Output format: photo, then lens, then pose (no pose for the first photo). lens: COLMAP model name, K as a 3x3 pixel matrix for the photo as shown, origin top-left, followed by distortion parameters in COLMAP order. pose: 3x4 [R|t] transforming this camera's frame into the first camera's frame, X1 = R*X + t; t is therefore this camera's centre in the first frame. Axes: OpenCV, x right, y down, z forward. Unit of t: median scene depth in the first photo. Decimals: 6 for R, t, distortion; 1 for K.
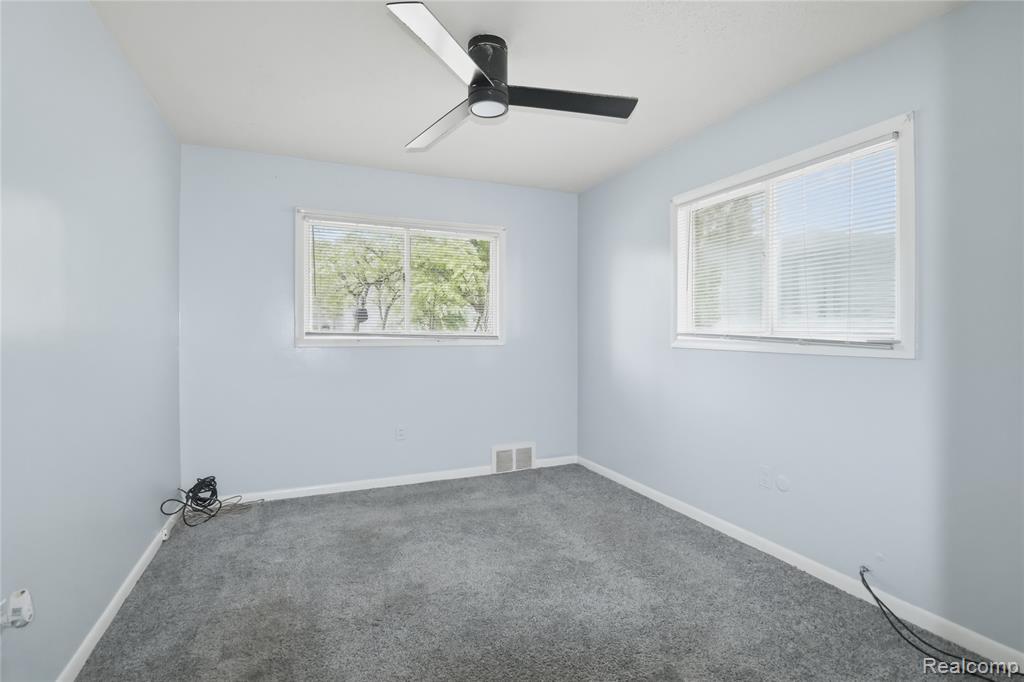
lens RADIAL K [[486.8, 0, 510.1], [0, 486.8, 333.7], [0, 0, 1]] dist [-0.006142, -0.008645]
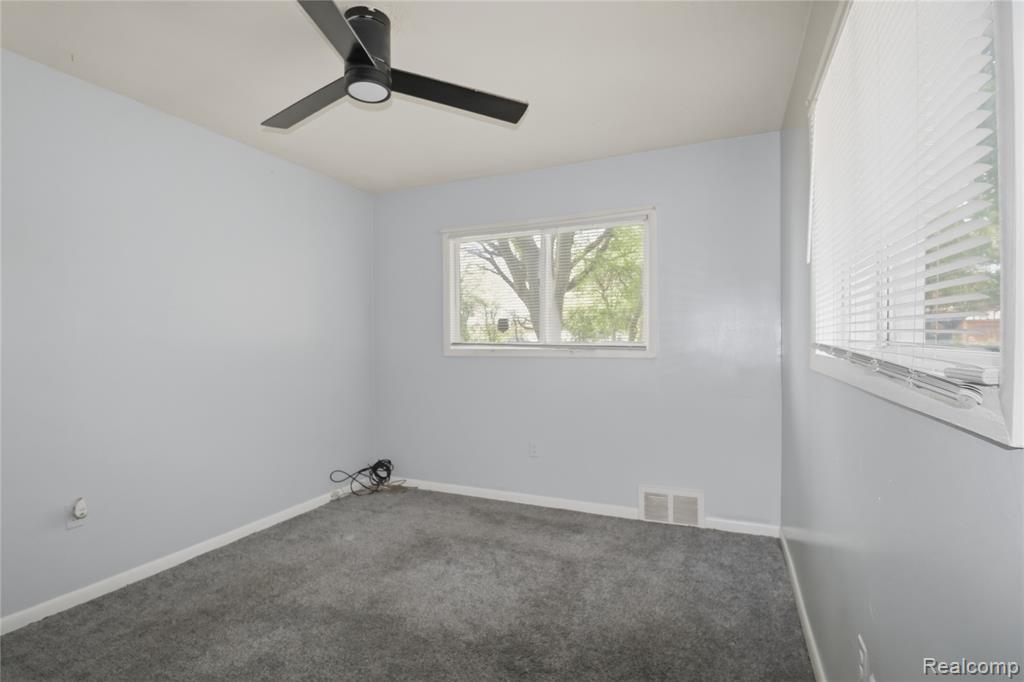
lens RADIAL K [[486.8, 0, 510.7], [0, 486.8, 348.7], [0, 0, 1]] dist [-0.006142, -0.008645]
pose [[0.681553, 0.003854, -0.731758, 0.448512], [0.002804, 0.999965, 0.007878, 0.002021], [0.731763, -0.007421, 0.681519, 0.341918]]
